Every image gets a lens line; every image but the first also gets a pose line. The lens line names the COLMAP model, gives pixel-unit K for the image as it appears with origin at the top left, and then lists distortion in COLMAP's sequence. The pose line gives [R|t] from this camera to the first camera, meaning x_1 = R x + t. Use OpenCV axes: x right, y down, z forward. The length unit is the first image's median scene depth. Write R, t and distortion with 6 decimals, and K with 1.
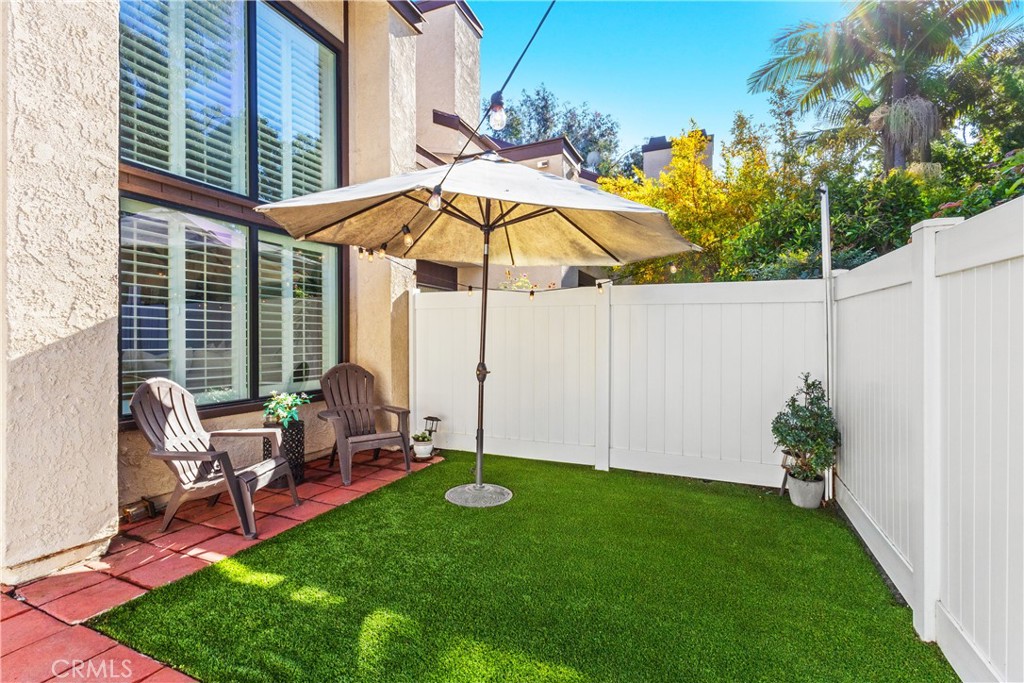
lens RADIAL K [[478.8, 0, 508.9], [0, 478.8, 340.5], [0, 0, 1]] dist [0.001777, 0.001120]
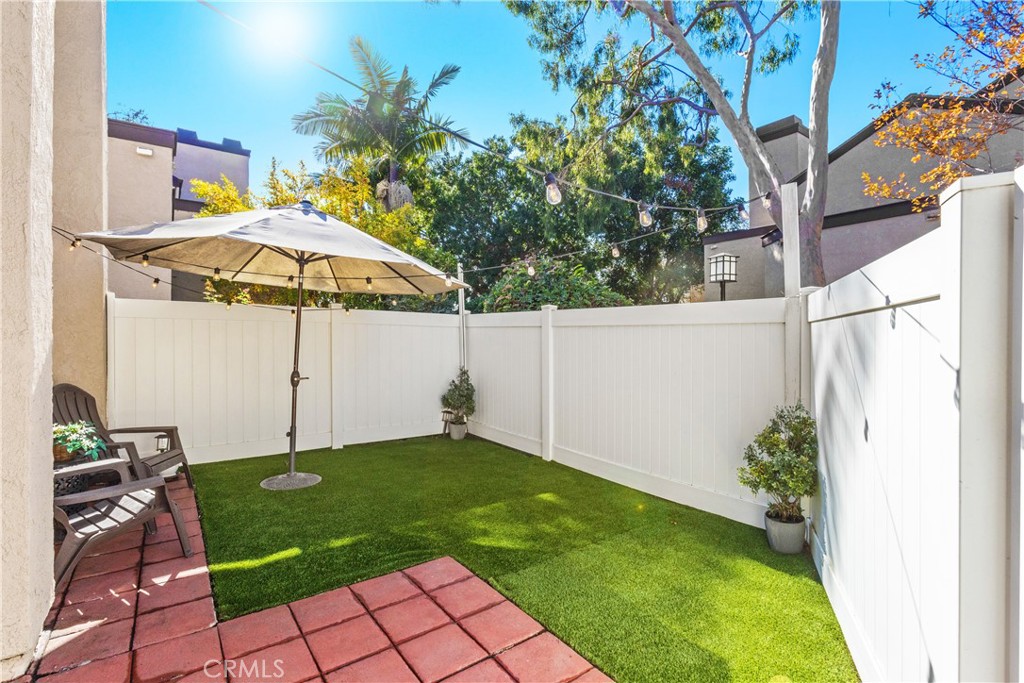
lens RADIAL K [[478.8, 0, 508.3], [0, 478.8, 340.6], [0, 0, 1]] dist [0.001777, 0.001120]
pose [[0.491153, -0.002790, 0.871069, -0.880158], [0.005310, 0.999986, 0.000209, -0.029065], [-0.871057, 0.004523, 0.491161, -0.066072]]
